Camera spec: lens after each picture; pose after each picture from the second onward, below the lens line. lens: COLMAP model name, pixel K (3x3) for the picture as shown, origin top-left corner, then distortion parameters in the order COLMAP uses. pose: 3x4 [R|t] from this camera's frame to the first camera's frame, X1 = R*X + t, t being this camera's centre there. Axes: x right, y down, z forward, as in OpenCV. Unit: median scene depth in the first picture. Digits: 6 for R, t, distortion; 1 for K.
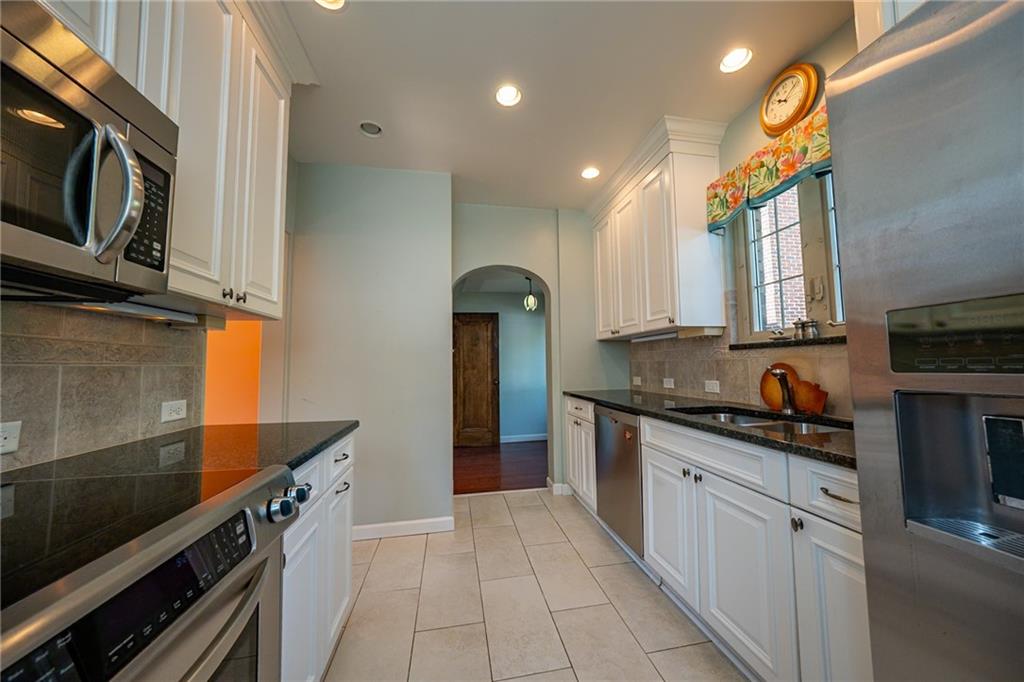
lens RADIAL K [[346.5, 0, 512.0], [0, 346.5, 341.0], [0, 0, 1]] dist [-0.006665, 0.000202]
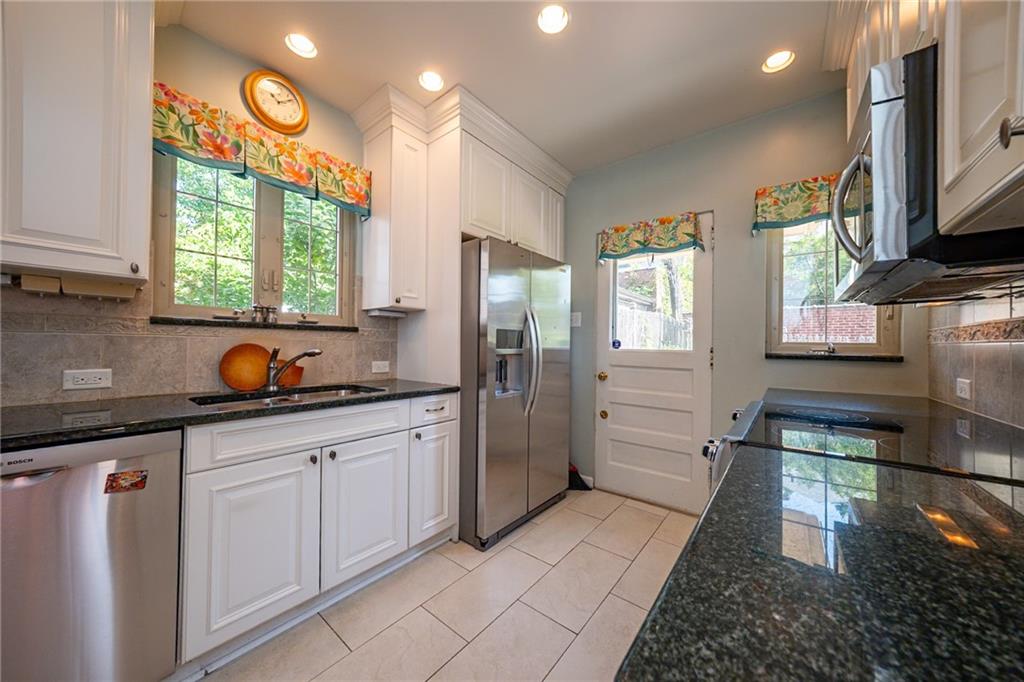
lens RADIAL K [[346.5, 0, 512.0], [0, 346.5, 341.0], [0, 0, 1]] dist [-0.006665, 0.000202]
pose [[-0.661775, 0.019880, 0.749439, -0.641821], [-0.052520, 0.995963, -0.072796, 0.117915], [-0.747861, -0.087535, -0.658059, 1.435276]]
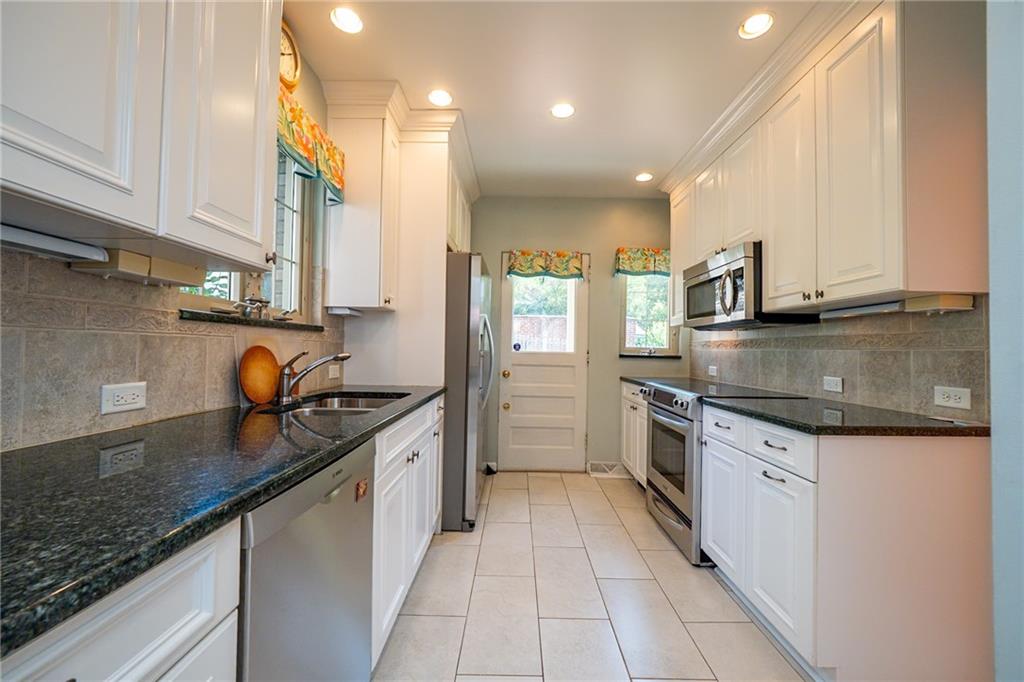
lens RADIAL K [[393.7, 0, 511.8], [0, 393.7, 339.8], [0, 0, 1]] dist [0.000204, -0.000166]
pose [[-0.984370, 0.002606, 0.176091, 0.032150], [-0.014358, 0.995374, -0.094998, 0.170754], [-0.175524, -0.096041, -0.979779, 2.381005]]
